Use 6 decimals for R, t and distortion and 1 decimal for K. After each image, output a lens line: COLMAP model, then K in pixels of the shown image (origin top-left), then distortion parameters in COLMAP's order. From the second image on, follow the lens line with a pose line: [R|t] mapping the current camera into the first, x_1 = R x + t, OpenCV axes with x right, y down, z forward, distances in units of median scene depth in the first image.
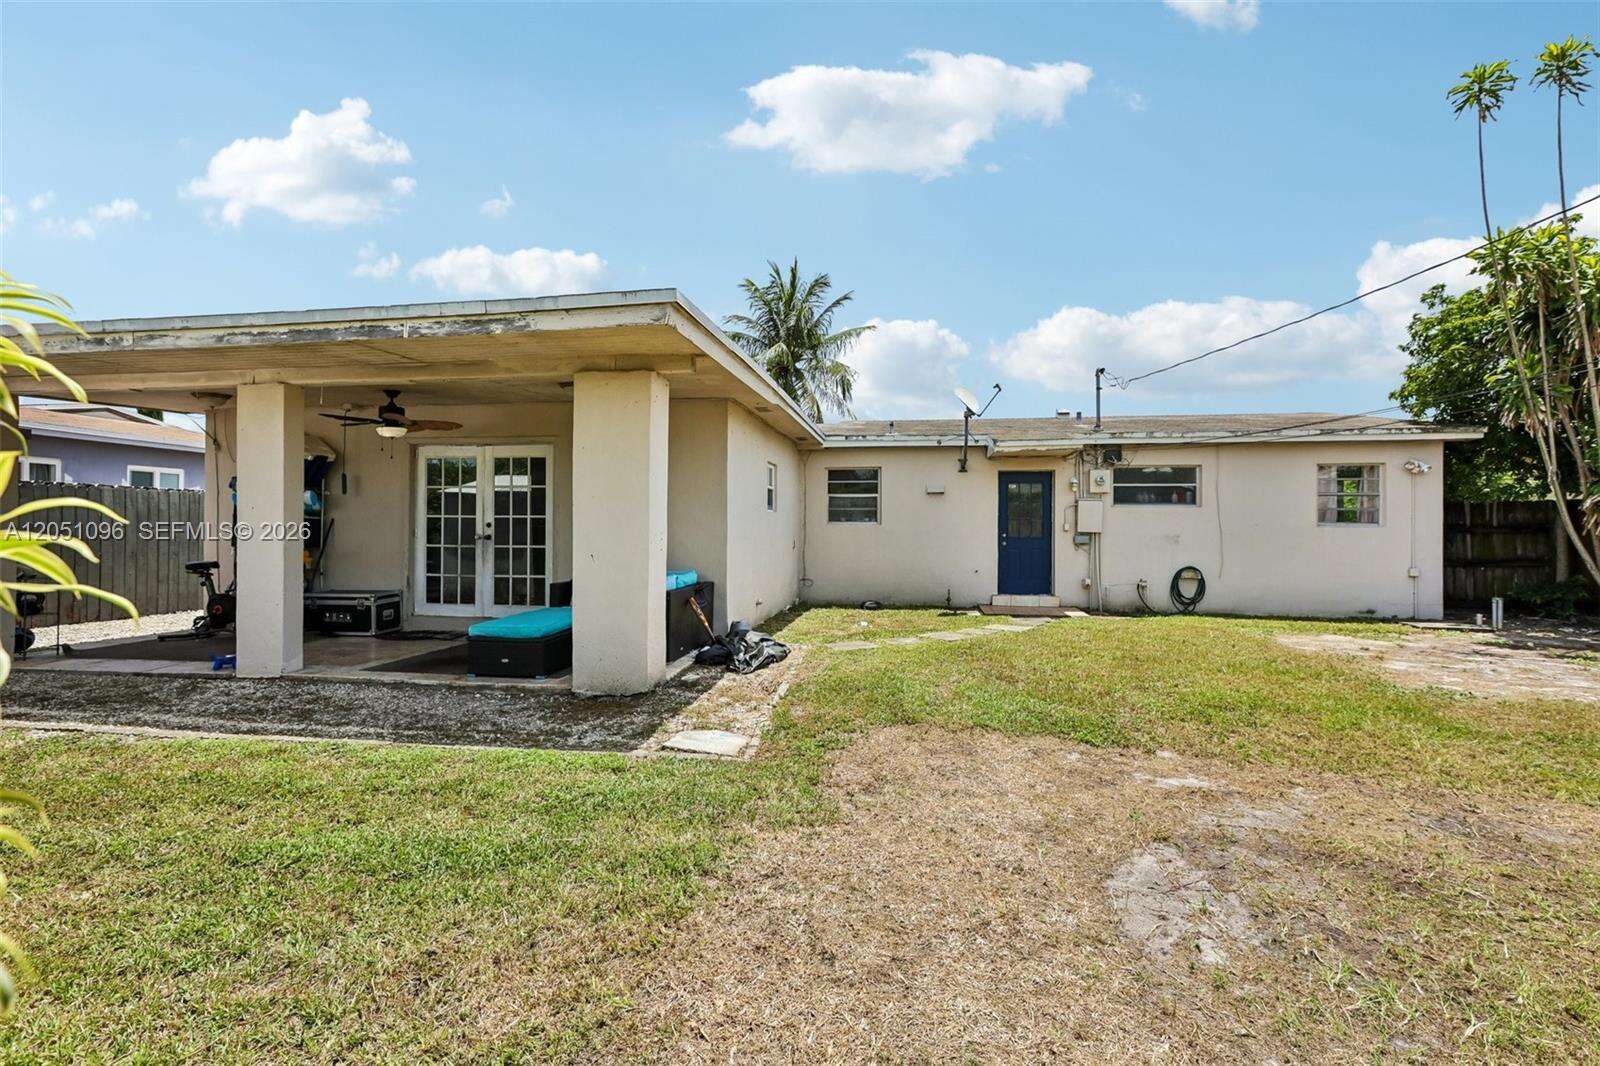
lens RADIAL K [[727.3, 0, 800.0], [0, 727.3, 533.0], [0, 0, 1]] dist [0.002372, 0.000441]
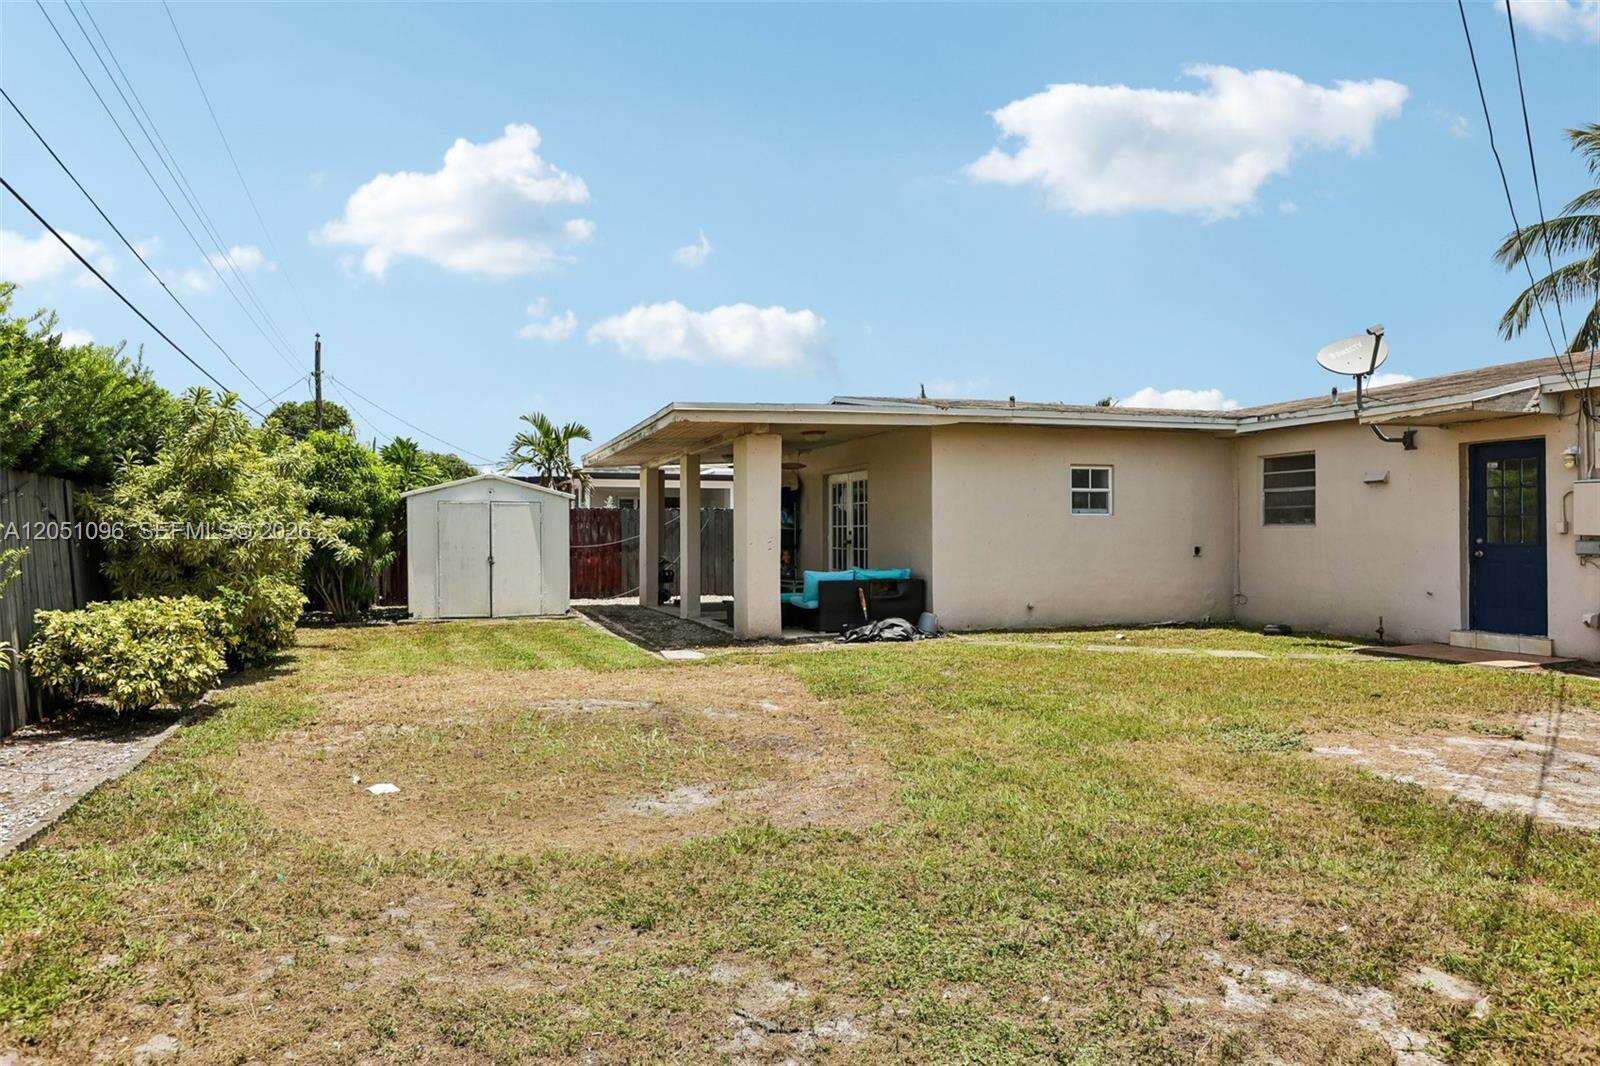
lens RADIAL K [[996.8, 0, 800.0], [0, 996.8, 533.0], [0, 0, 1]] dist [-0.006604, 0.005039]
pose [[0.472393, -0.008550, -0.881347, 0.835625], [-0.001620, 0.999943, -0.010569, 0.006970], [0.881387, 0.006421, 0.472352, 0.042024]]
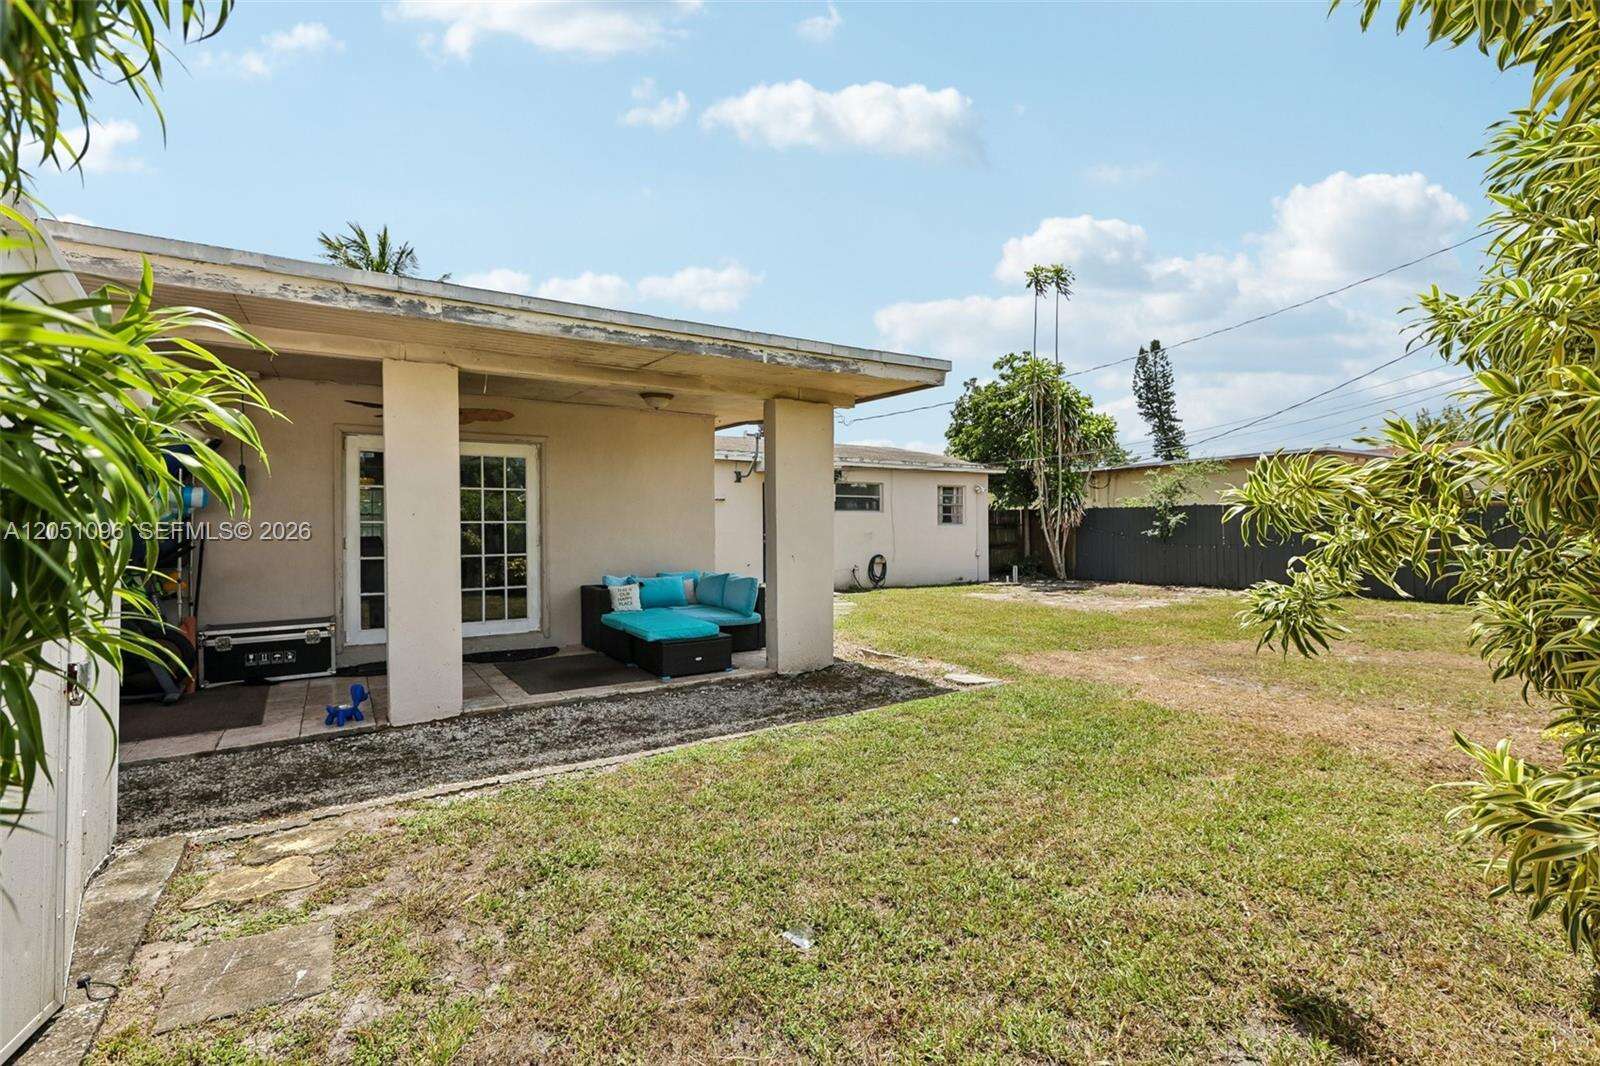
lens RADIAL K [[716.5, 0, 801.2], [0, 716.5, 527.5], [0, 0, 1]] dist [-0.000582, 0.000439]
pose [[0.745162, -0.009960, 0.666809, -0.514270], [0.015677, 0.999874, -0.002583, -0.005749], [-0.666699, 0.012378, 0.745224, 0.063495]]
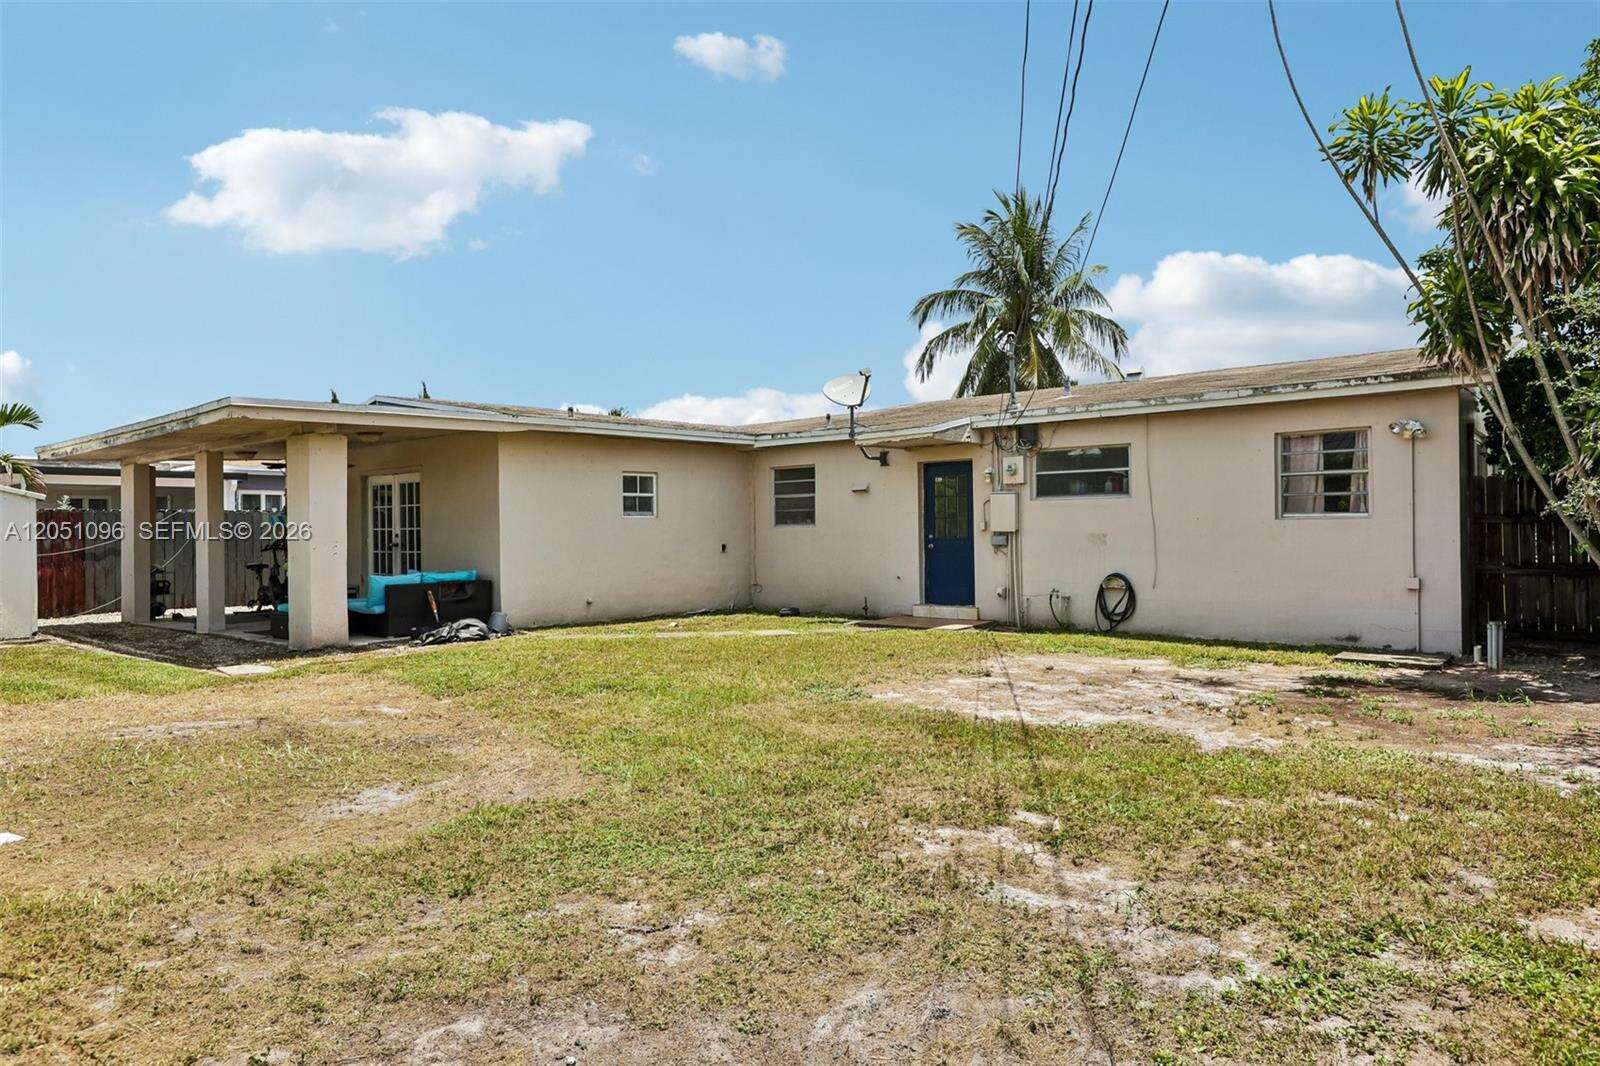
lens RADIAL K [[983.2, 0, 800.0], [0, 983.2, 533.0], [0, 0, 1]] dist [-0.003577, 0.003509]
pose [[0.850188, -0.014979, -0.526266, 0.820023], [0.013977, 0.999885, -0.005879, 0.004109], [0.526294, -0.002358, 0.850299, -0.086979]]
